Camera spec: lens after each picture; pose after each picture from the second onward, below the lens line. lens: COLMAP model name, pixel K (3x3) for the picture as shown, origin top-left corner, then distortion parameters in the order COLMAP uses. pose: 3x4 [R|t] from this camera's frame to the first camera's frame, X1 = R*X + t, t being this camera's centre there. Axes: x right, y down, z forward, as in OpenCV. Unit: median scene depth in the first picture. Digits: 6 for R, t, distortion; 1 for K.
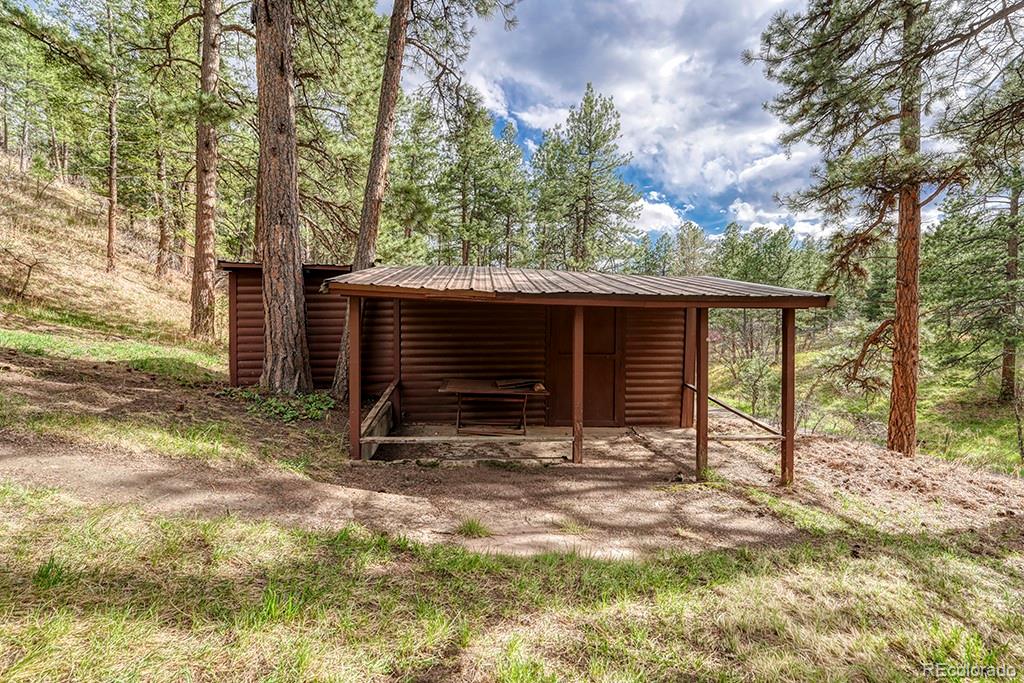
lens RADIAL K [[414.3, 0, 512.0], [0, 414.3, 341.5], [0, 0, 1]] dist [0.008286, -0.000098]
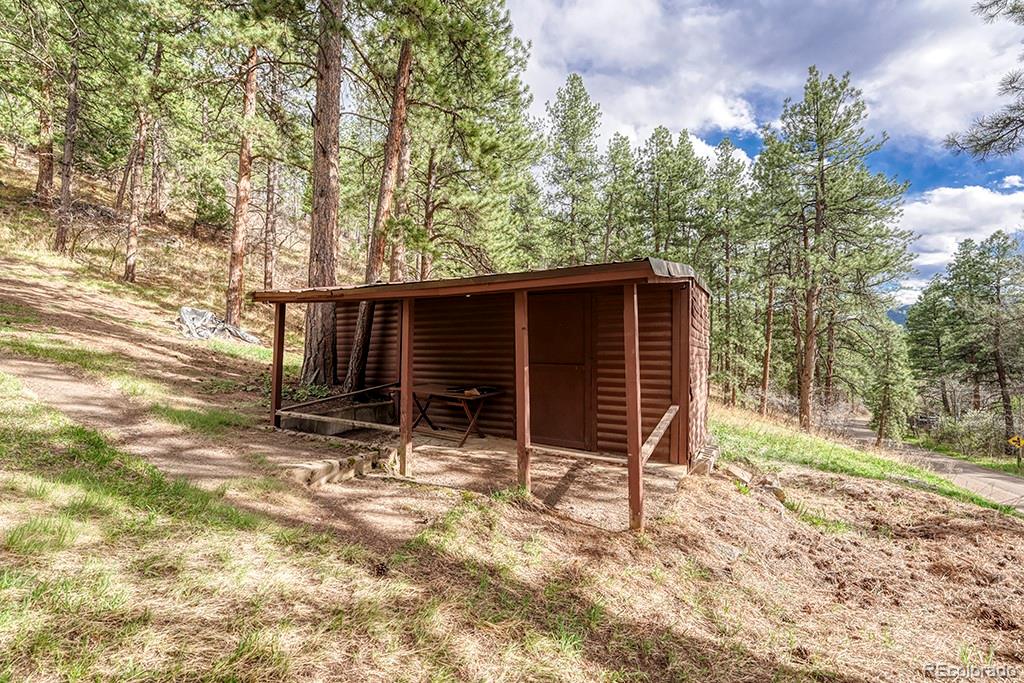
lens RADIAL K [[414.3, 0, 512.0], [0, 414.3, 341.5], [0, 0, 1]] dist [0.008286, -0.000098]
pose [[0.842028, -0.012224, -0.539295, 0.587690], [-0.035230, 0.996363, -0.077590, 0.053725], [0.538282, 0.084333, 0.838535, 0.179170]]
